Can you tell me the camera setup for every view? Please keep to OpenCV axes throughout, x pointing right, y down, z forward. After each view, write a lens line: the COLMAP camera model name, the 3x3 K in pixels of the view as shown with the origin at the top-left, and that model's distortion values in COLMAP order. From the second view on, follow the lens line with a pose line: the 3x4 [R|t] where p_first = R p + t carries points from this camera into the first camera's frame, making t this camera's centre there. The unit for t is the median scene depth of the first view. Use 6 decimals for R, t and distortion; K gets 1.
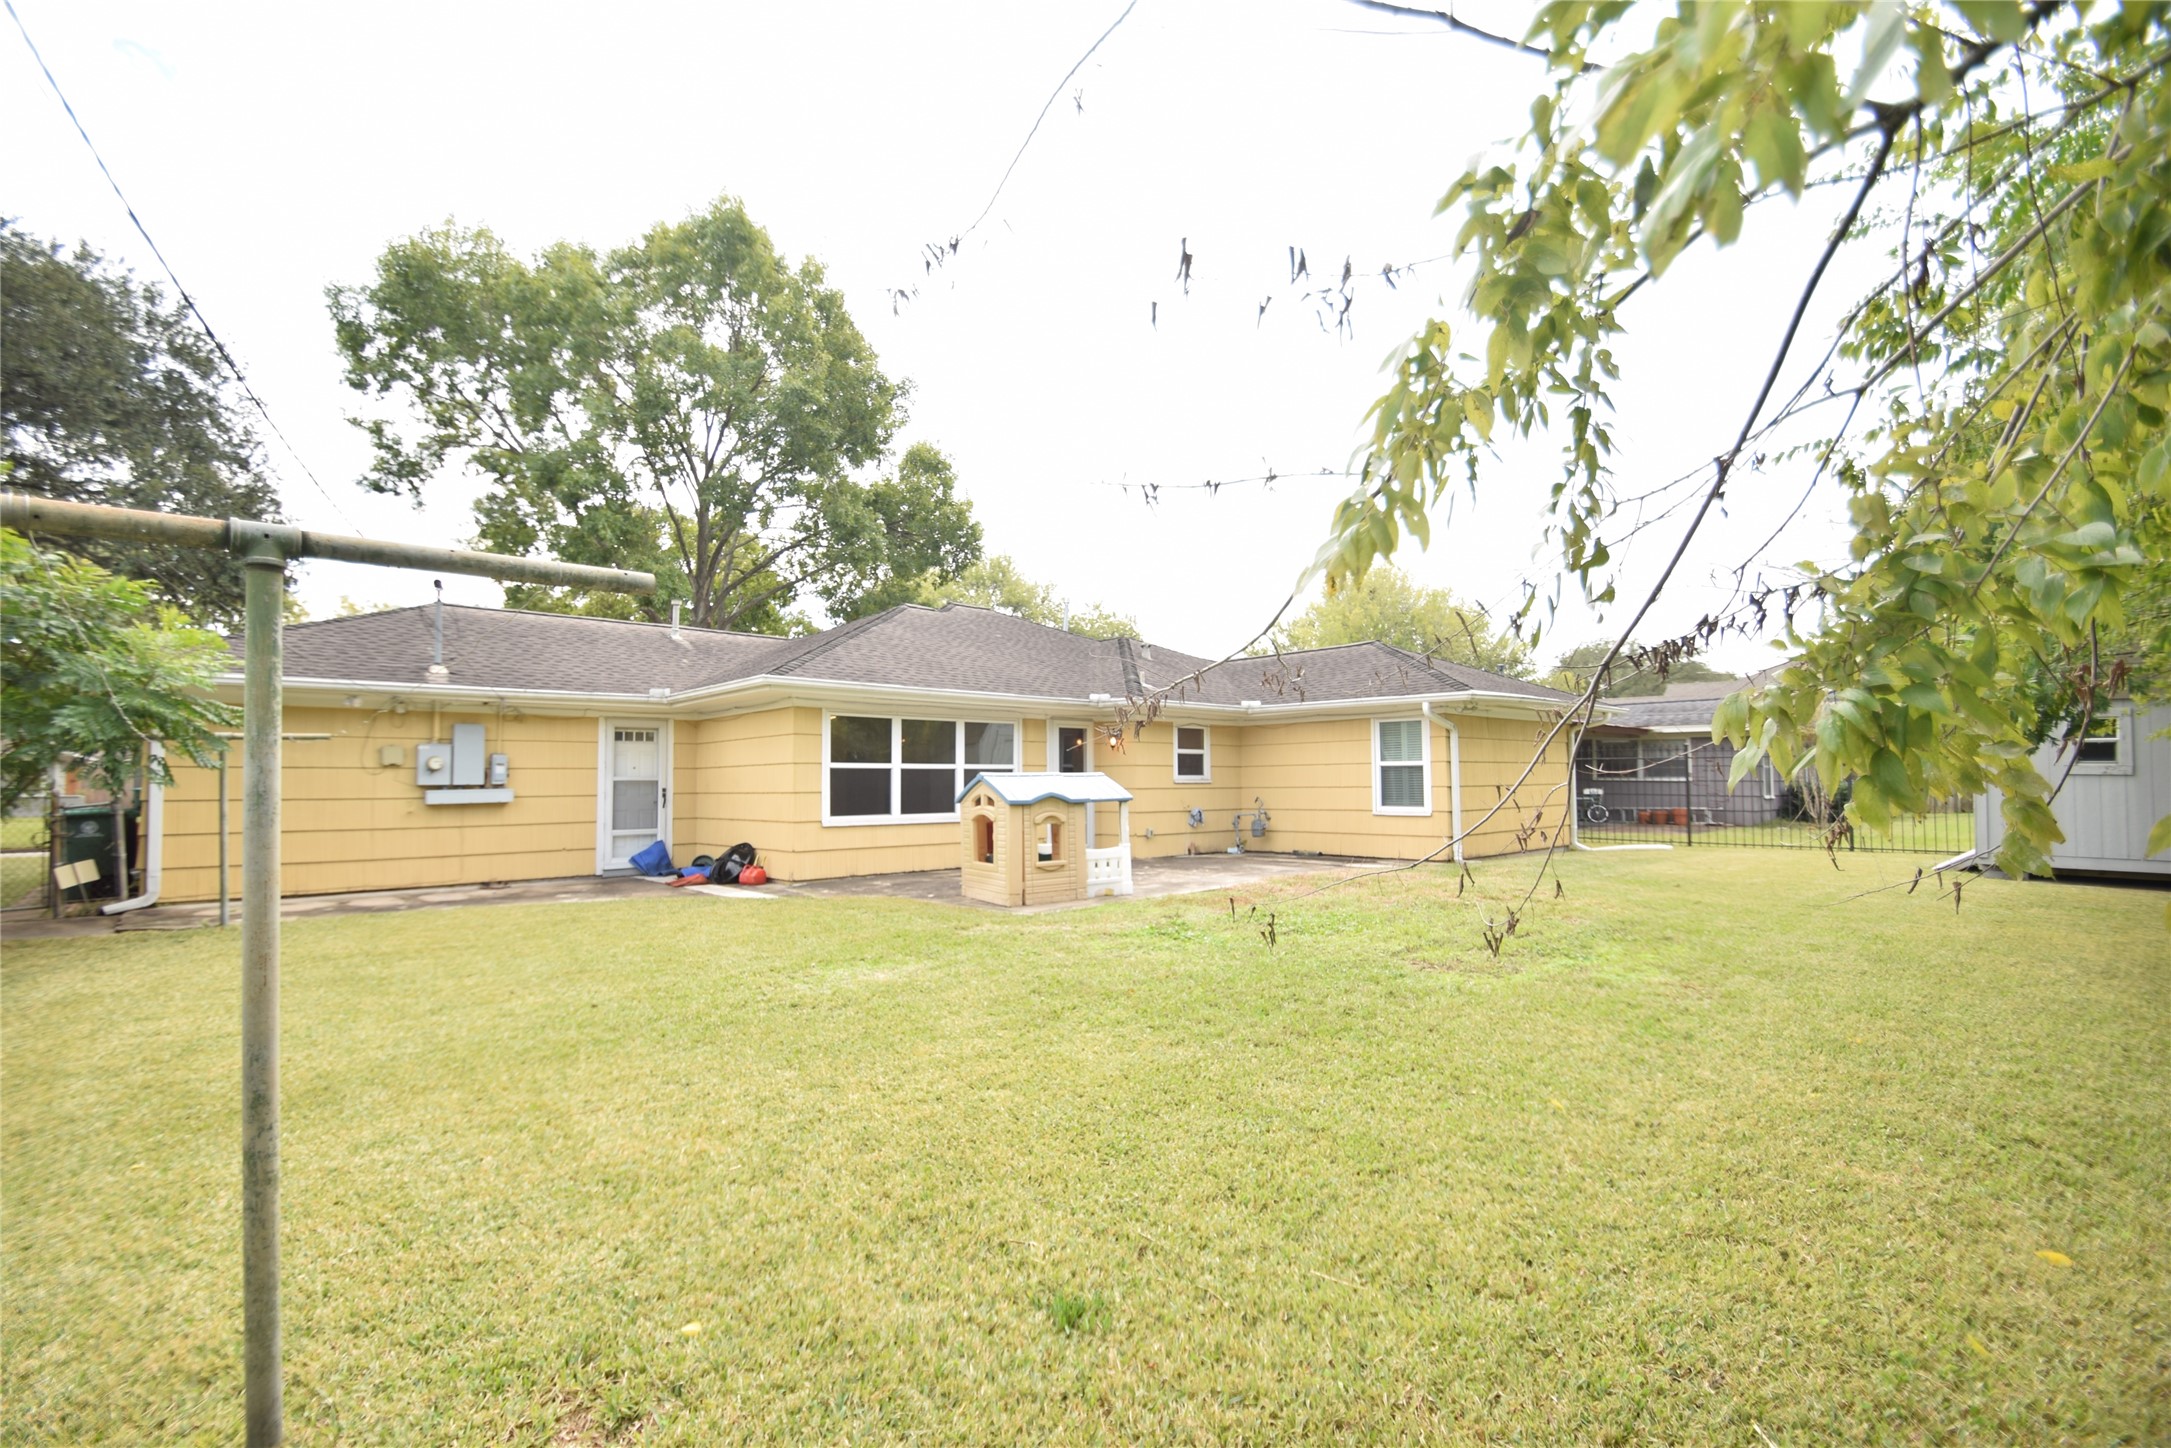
lens RADIAL K [[960.2, 0, 1057.8], [0, 960.2, 732.9], [0, 0, 1]] dist [0.017442, -0.019176]
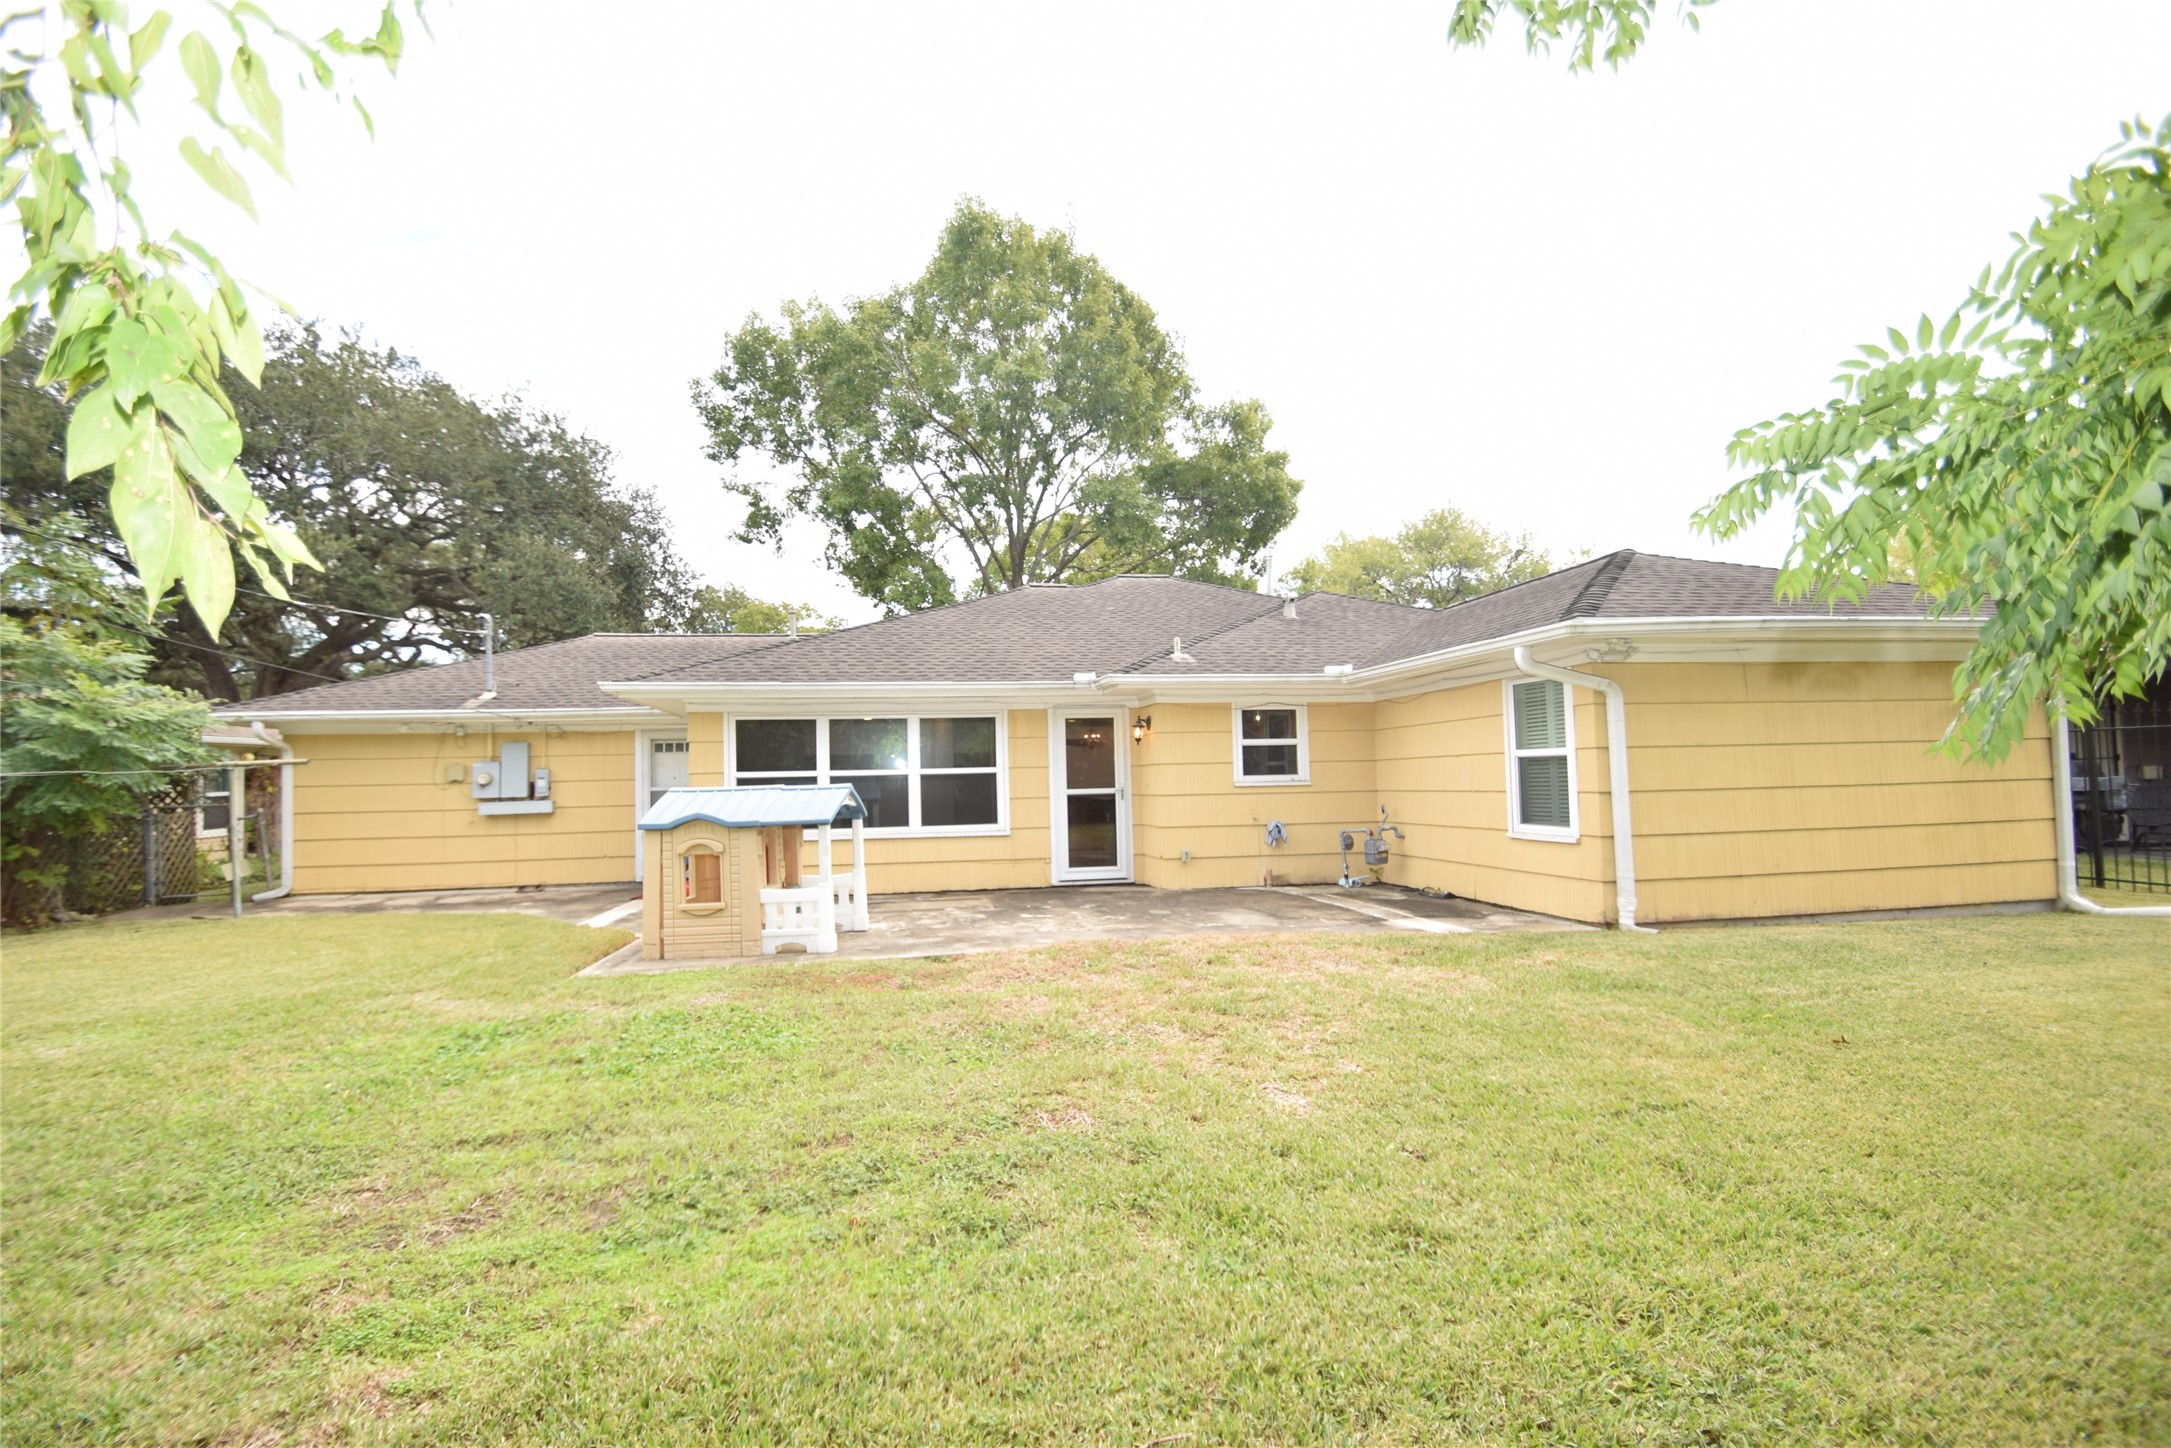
lens RADIAL K [[960.2, 0, 1057.8], [0, 960.2, 732.9], [0, 0, 1]] dist [0.017442, -0.019176]
pose [[0.836022, -0.038314, -0.547356, 0.439382], [0.043593, 0.999044, -0.003348, 0.008932], [0.546961, -0.021062, 0.836893, 0.349462]]
